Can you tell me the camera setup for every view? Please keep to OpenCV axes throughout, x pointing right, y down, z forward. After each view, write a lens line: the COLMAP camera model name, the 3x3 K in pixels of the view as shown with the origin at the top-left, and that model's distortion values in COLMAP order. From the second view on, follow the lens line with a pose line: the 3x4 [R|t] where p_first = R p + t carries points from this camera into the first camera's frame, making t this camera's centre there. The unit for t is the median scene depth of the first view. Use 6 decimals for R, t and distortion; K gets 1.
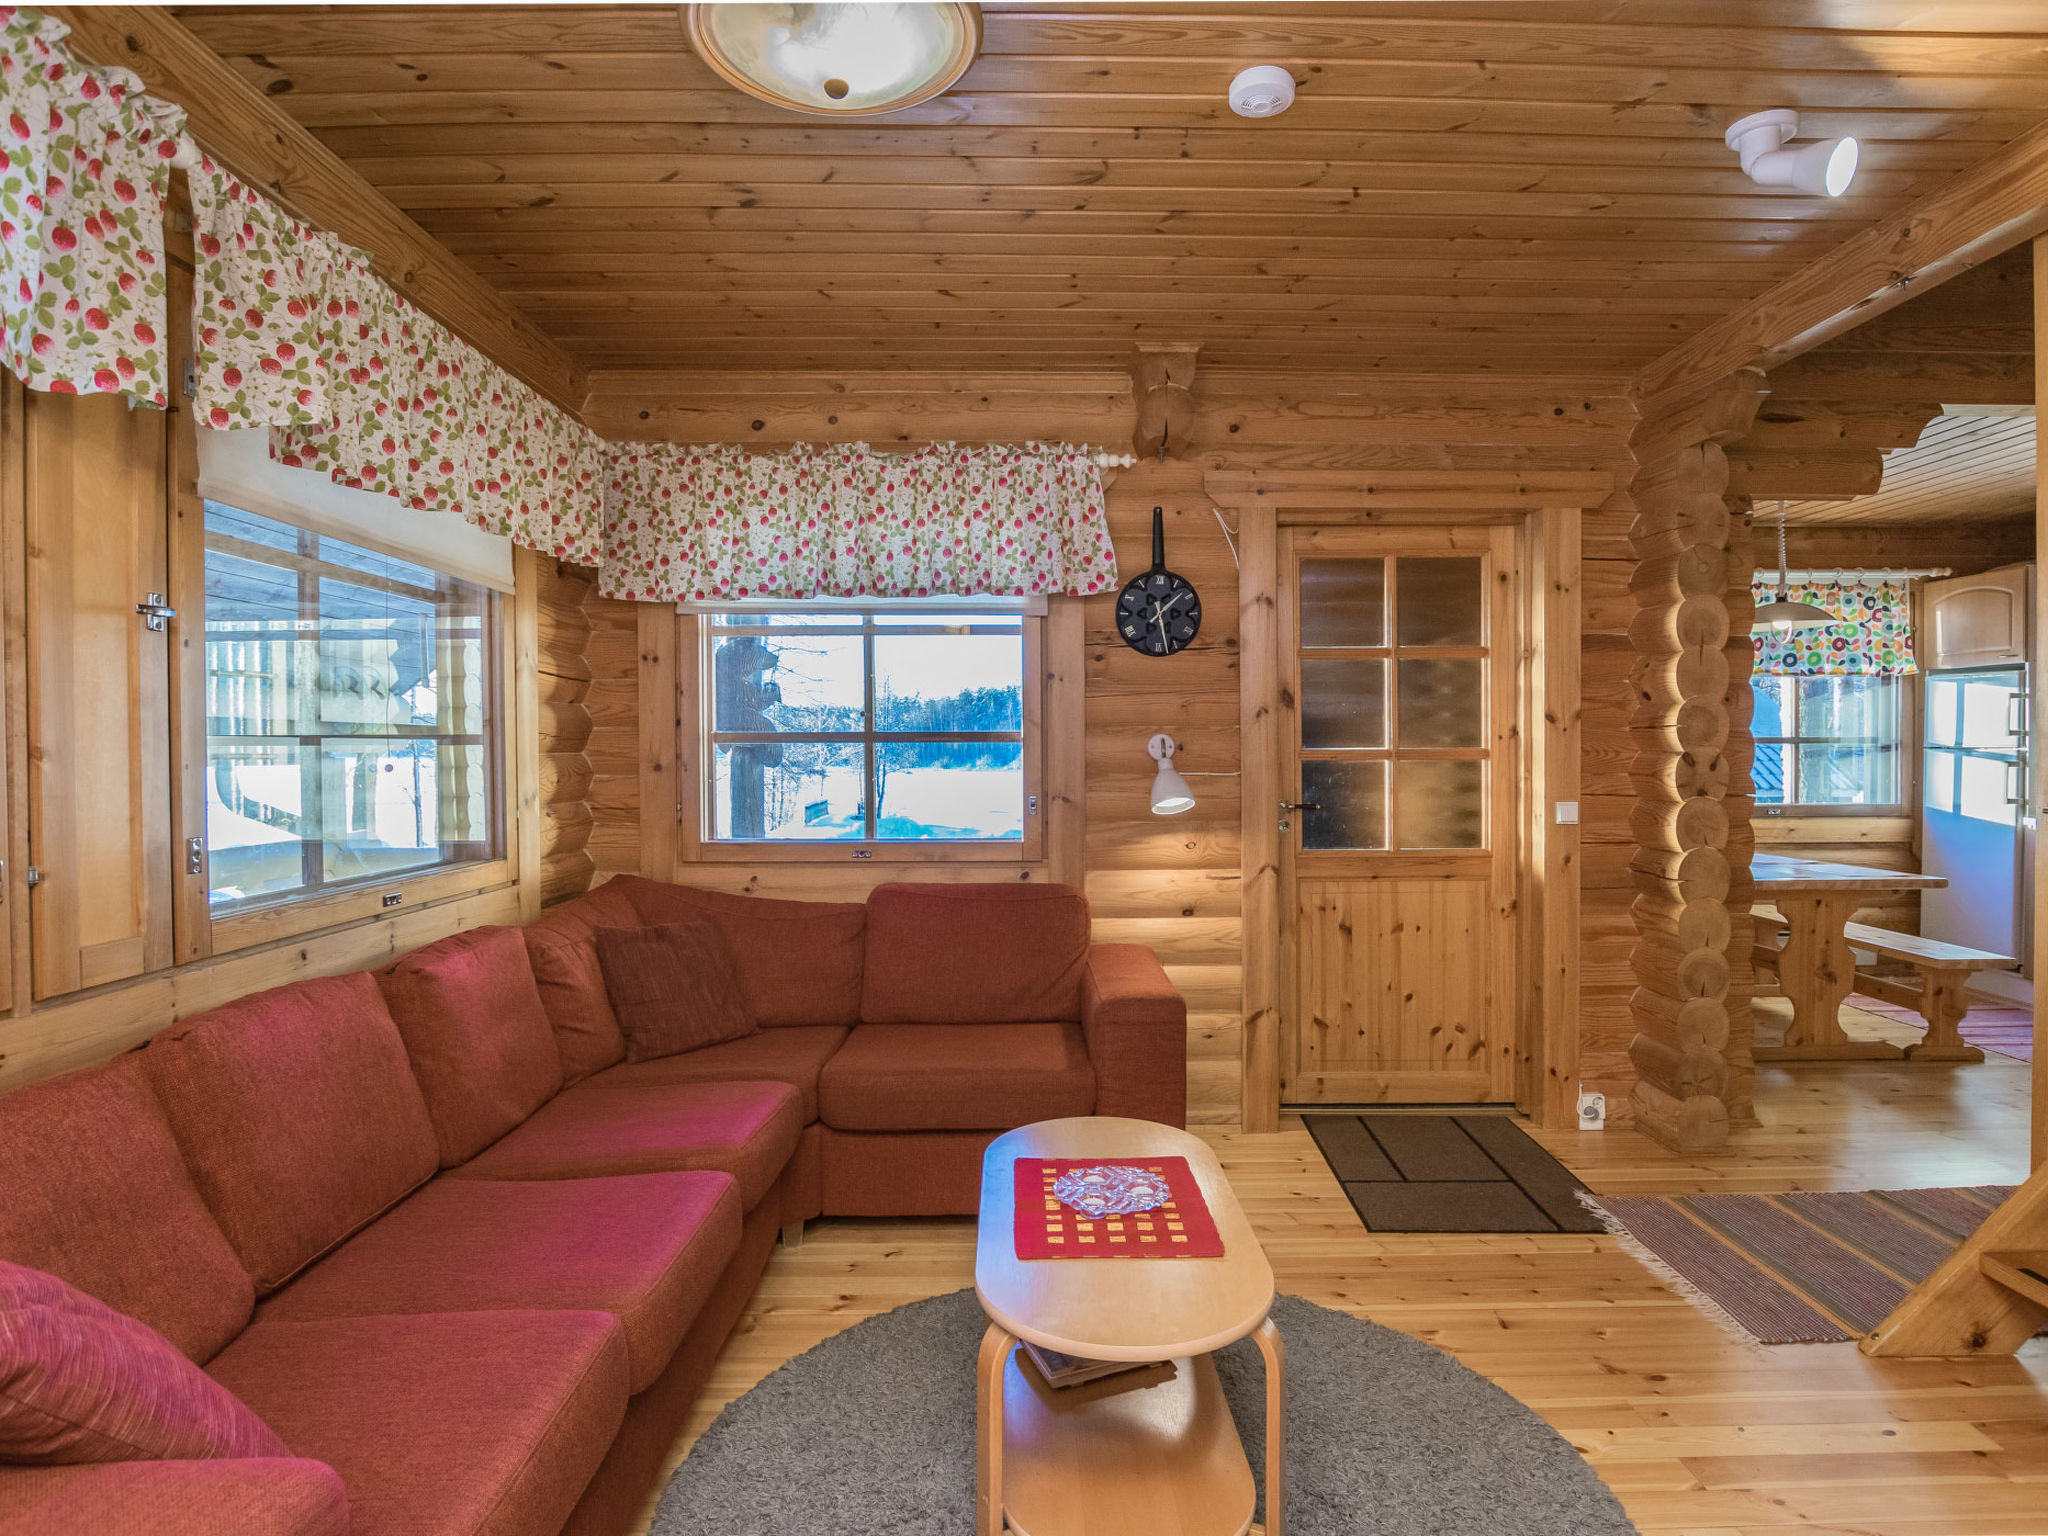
lens RADIAL K [[1114.8, 0, 1024.0], [0, 1114.8, 768.0], [0, 0, 1]] dist [-0.004455, -0.000968]
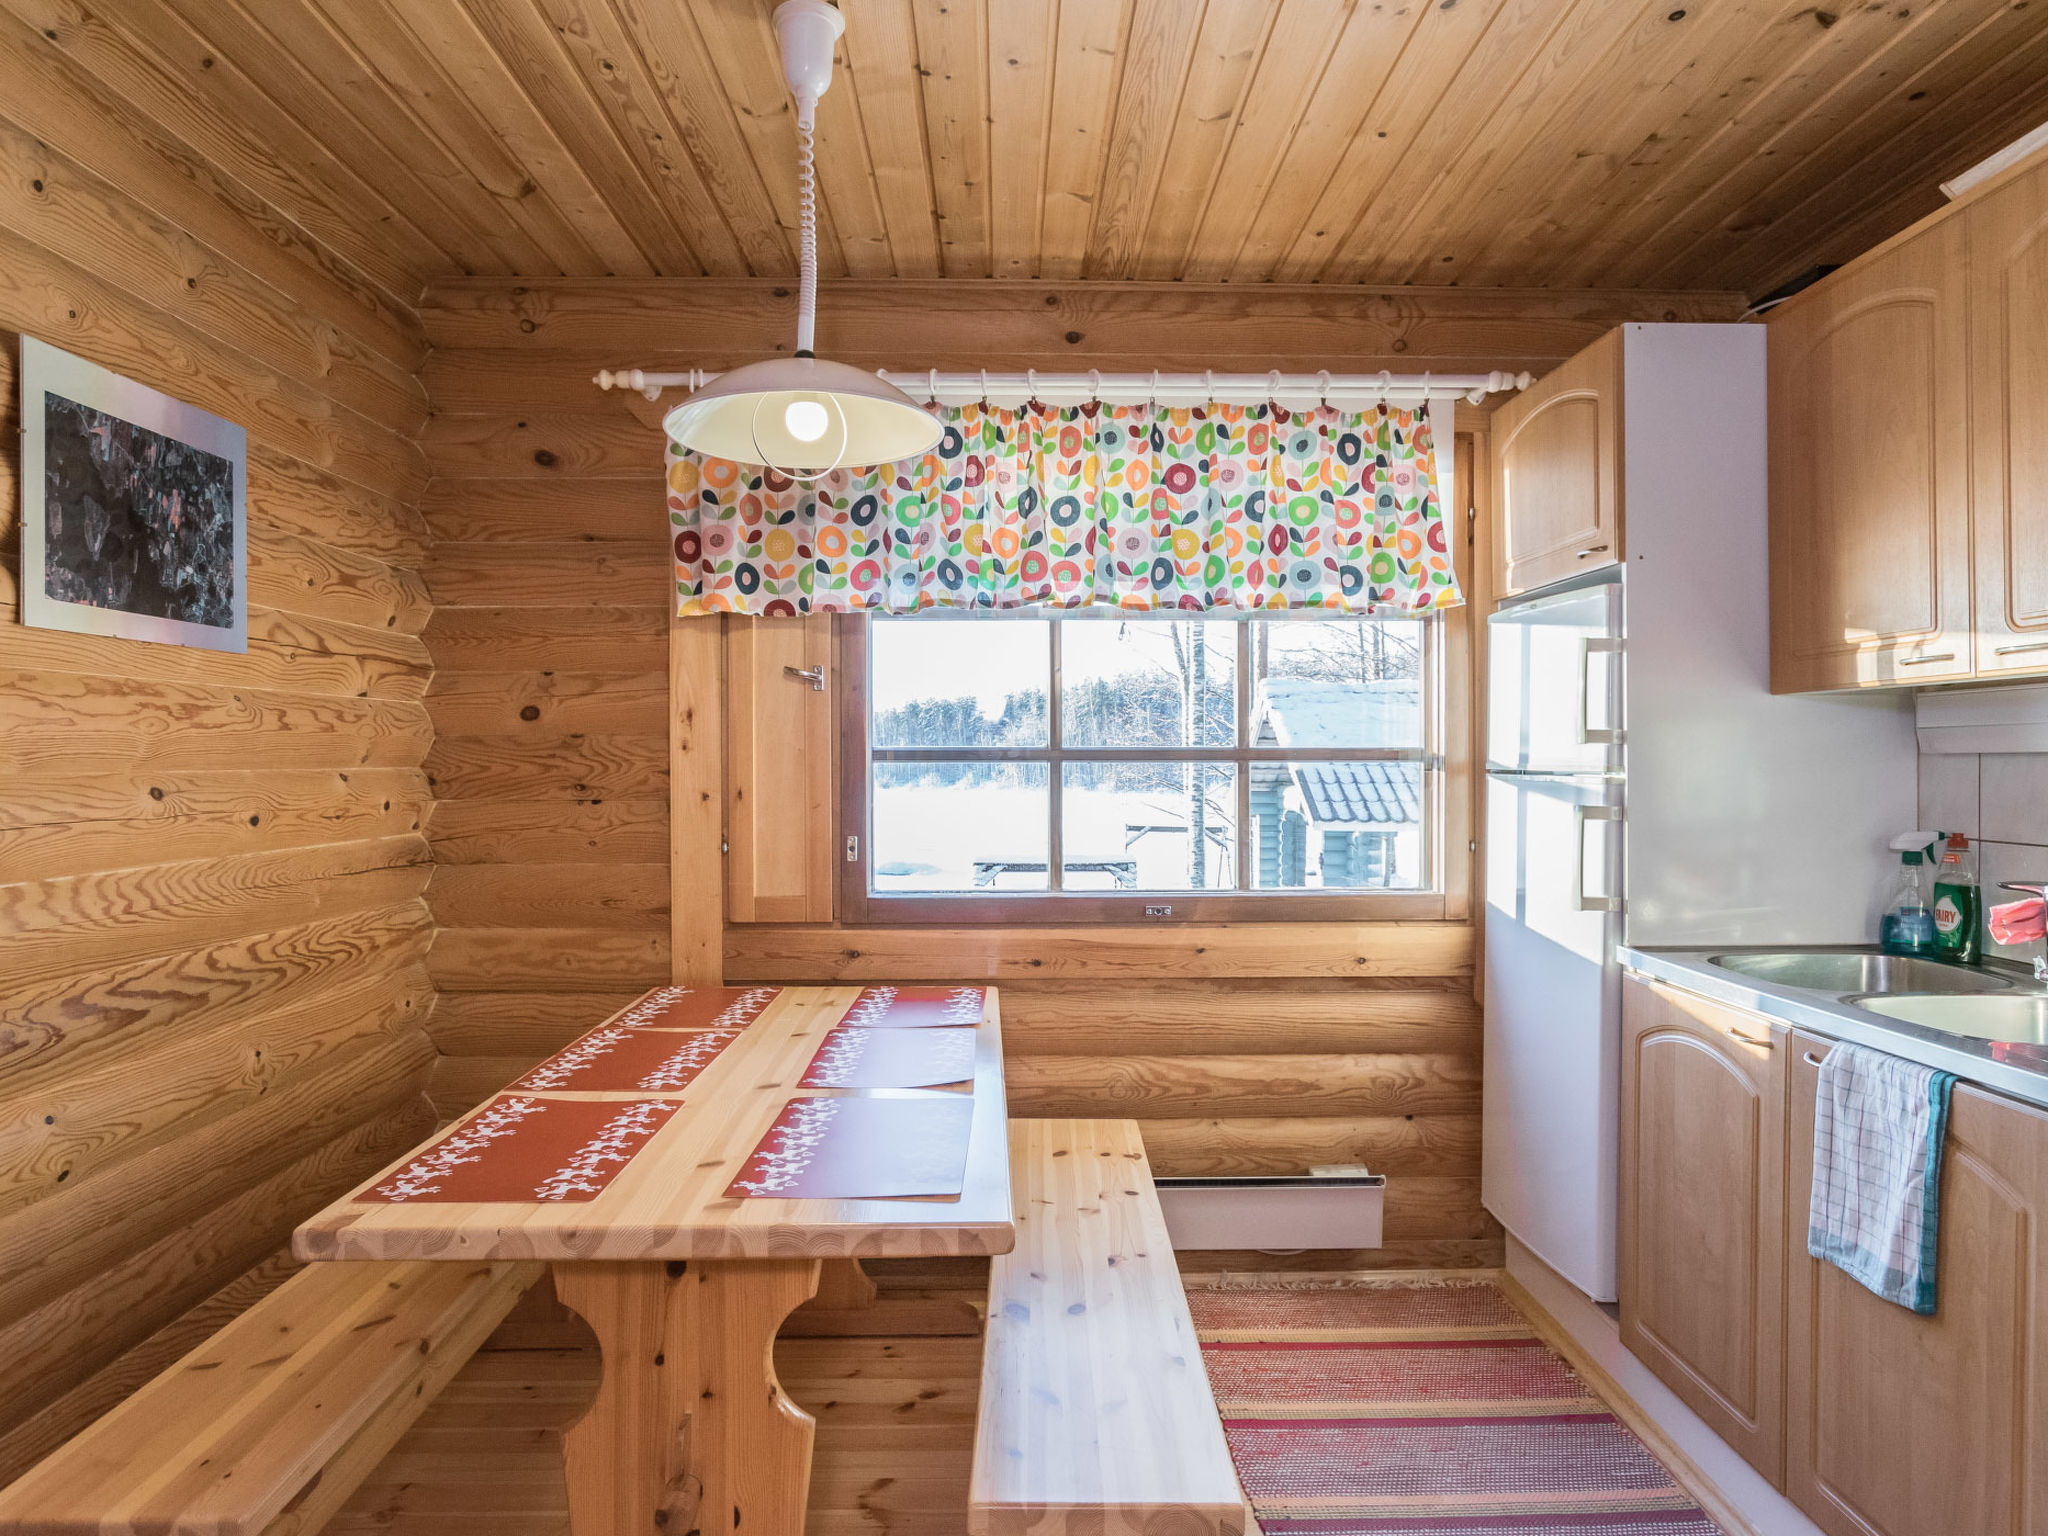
lens RADIAL K [[1197.6, 0, 1024.0], [0, 1197.6, 768.0], [0, 0, 1]] dist [-0.001884, -0.015076]
pose [[0.999935, 0.004024, -0.010650, 0.636961], [-0.004201, 0.999853, -0.016648, -0.010850], [0.010581, 0.016692, 0.999805, 0.517686]]
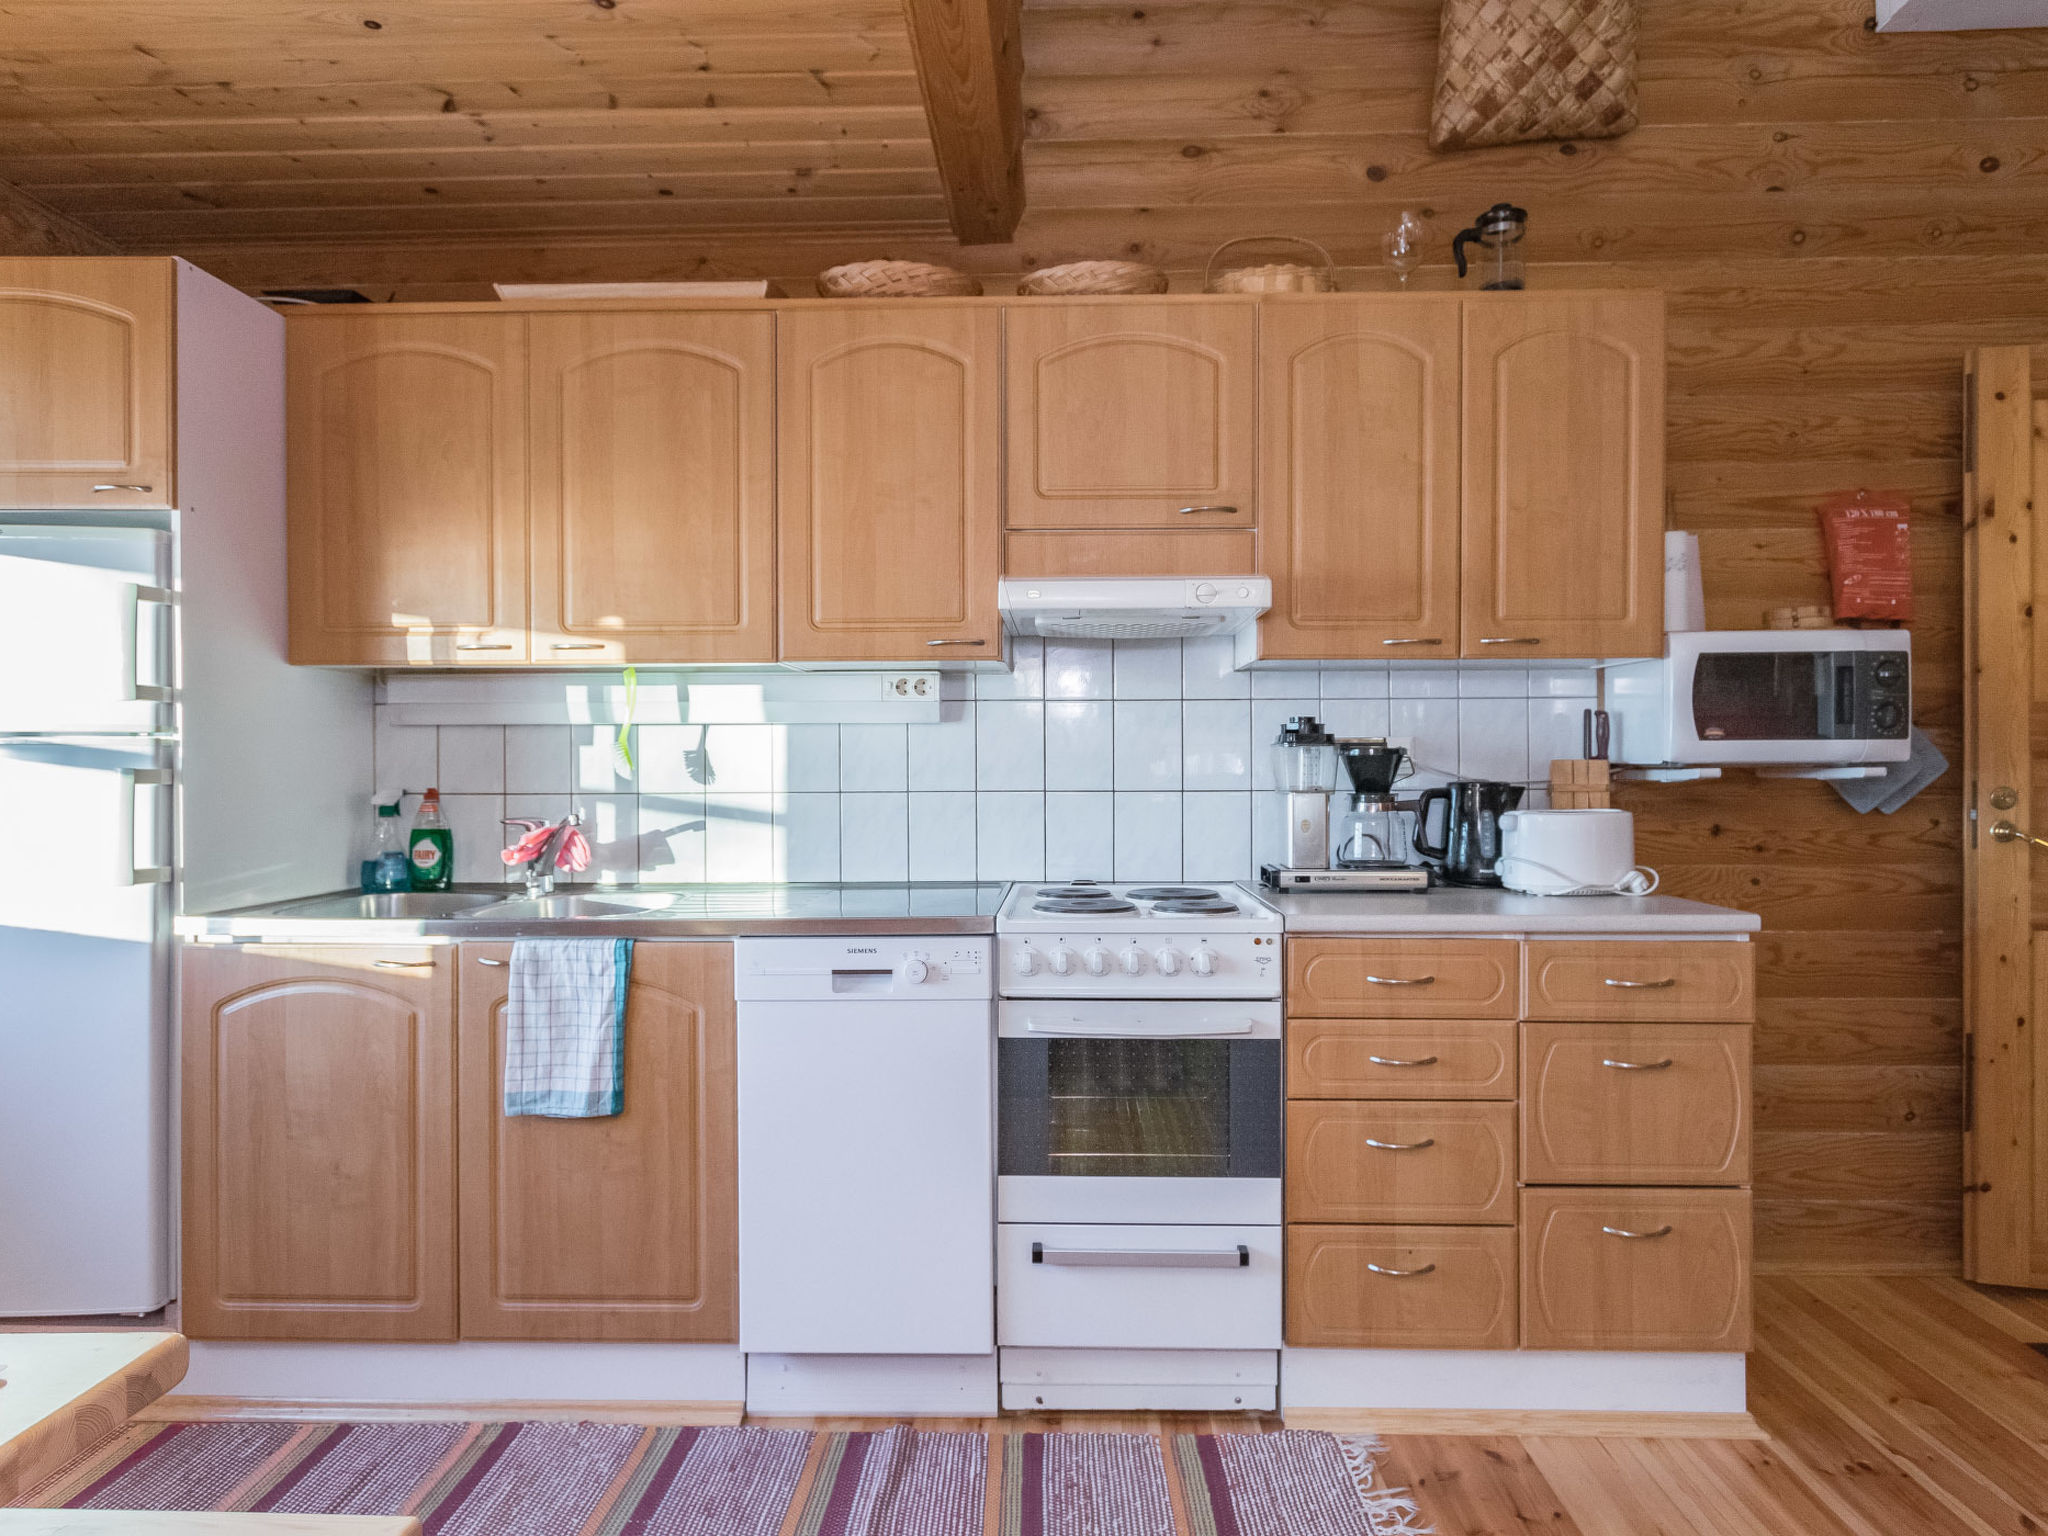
lens RADIAL K [[1149.1, 0, 1024.0], [0, 1149.1, 768.0], [0, 0, 1]] dist [0.001676, 0.001068]
pose [[0.060738, 0.006559, 0.998132, 0.485912], [0.022772, 0.999709, -0.007955, 0.003241], [-0.997894, 0.023213, 0.060571, 0.633734]]
